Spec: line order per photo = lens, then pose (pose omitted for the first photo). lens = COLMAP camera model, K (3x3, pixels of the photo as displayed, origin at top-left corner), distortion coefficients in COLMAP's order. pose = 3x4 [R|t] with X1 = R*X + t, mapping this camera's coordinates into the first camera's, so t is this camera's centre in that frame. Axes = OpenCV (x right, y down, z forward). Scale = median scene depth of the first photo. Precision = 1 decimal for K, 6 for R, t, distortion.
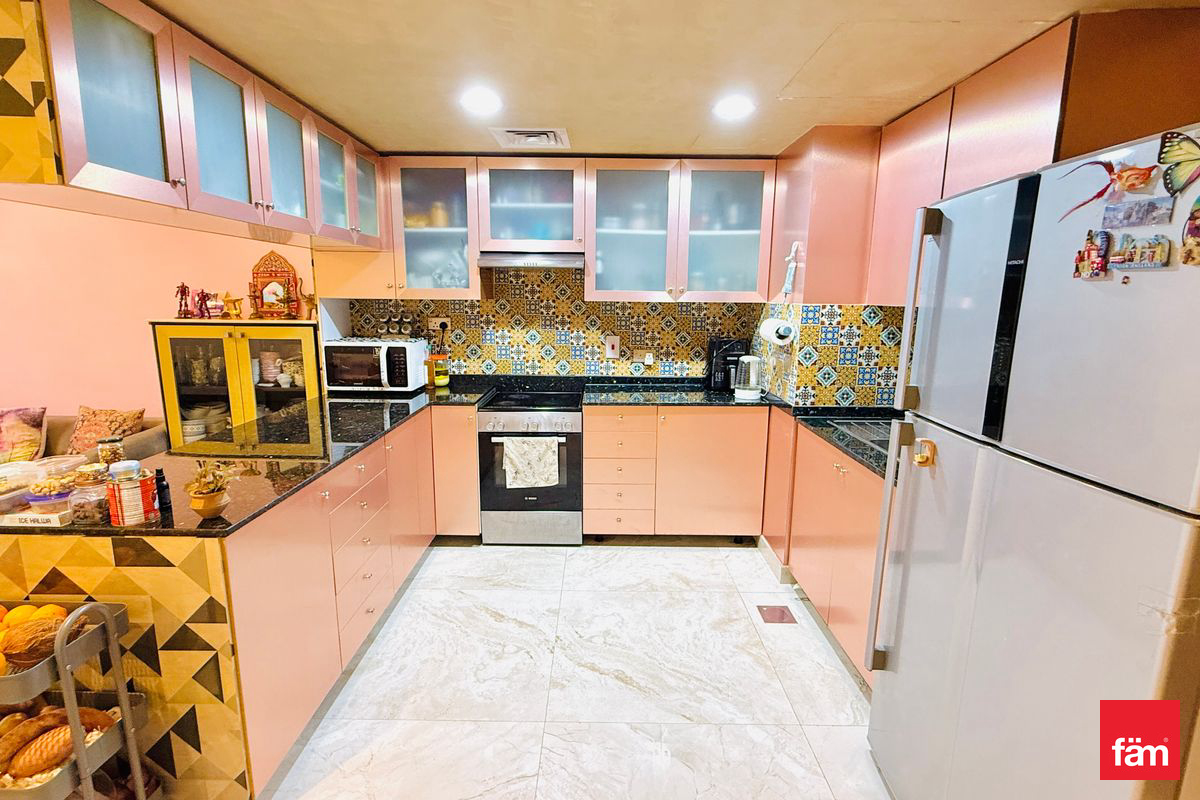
lens RADIAL K [[564.4, 0, 595.0], [0, 564.4, 397.1], [0, 0, 1]] dist [0.000103, -0.001034]
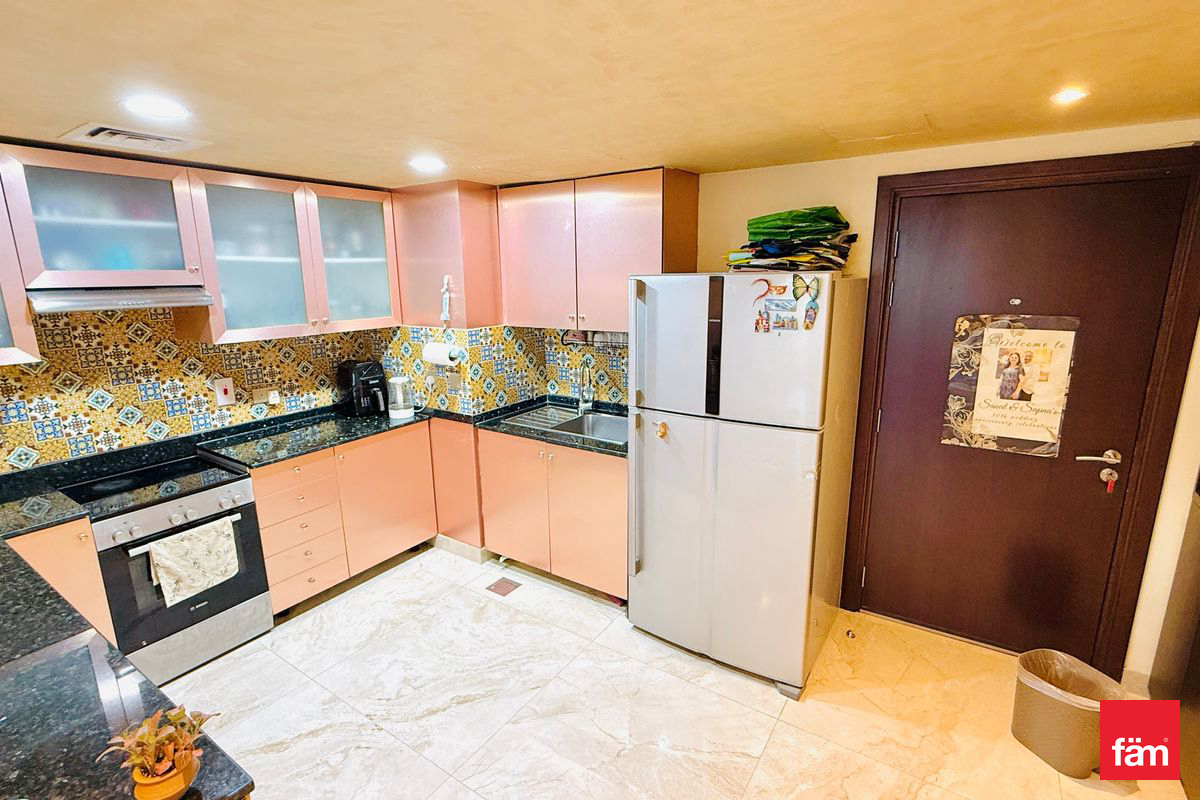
lens RADIAL K [[564.4, 0, 591.2], [0, 564.4, 395.7], [0, 0, 1]] dist [0.000103, -0.001034]
pose [[0.558491, -0.192844, 0.806783, -0.384414], [0.166181, 0.978895, 0.118946, -0.105184], [-0.812694, 0.067642, 0.578751, 0.097312]]
